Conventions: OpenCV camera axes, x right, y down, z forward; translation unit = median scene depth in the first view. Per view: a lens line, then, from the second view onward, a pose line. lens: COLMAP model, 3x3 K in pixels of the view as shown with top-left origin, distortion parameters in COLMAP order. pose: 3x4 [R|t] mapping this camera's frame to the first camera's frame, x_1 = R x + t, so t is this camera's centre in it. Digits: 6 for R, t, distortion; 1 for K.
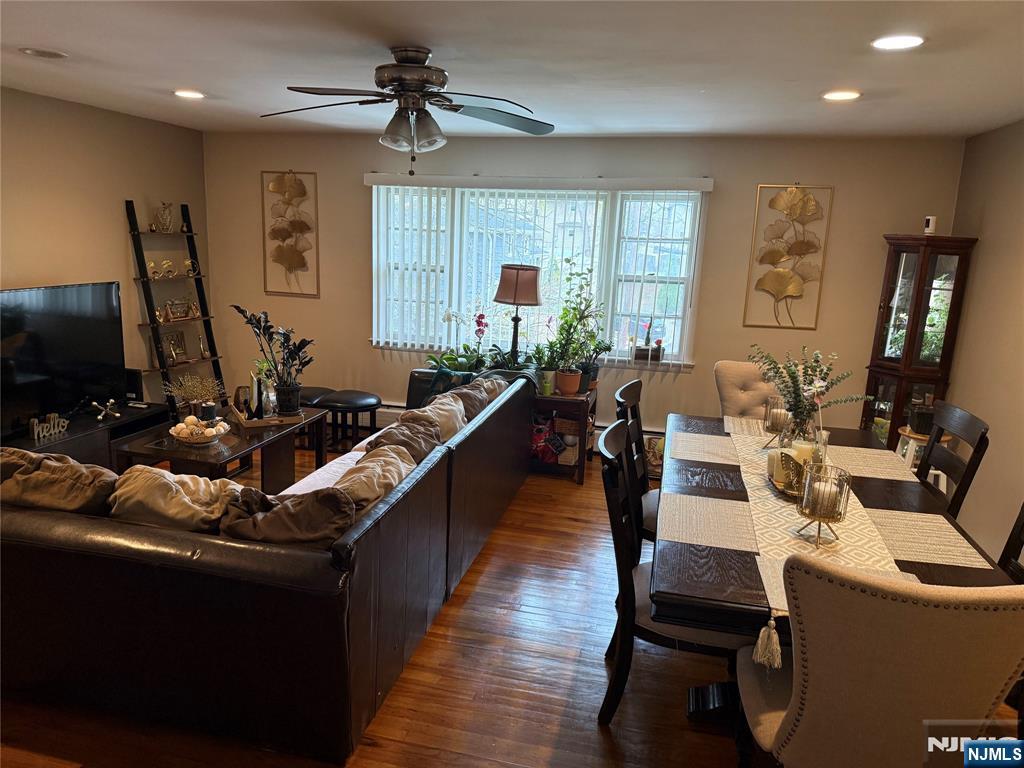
lens RADIAL K [[717.2, 0, 512.0], [0, 717.2, 384.0], [0, 0, 1]] dist [0.064365, -0.088788]
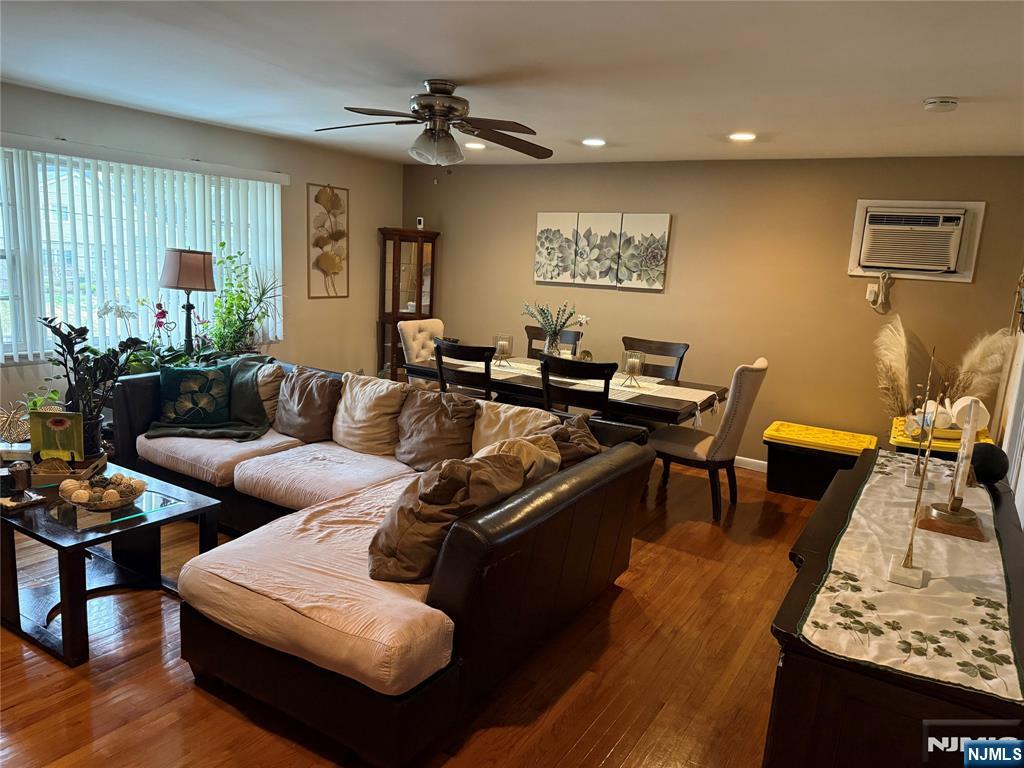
lens RADIAL K [[717.2, 0, 512.0], [0, 717.2, 384.0], [0, 0, 1]] dist [0.064365, -0.088788]
pose [[0.326085, -0.183029, 0.927453, -0.935886], [0.146298, 0.979029, 0.141770, -0.077777], [-0.933952, 0.089455, 0.346023, 0.341404]]
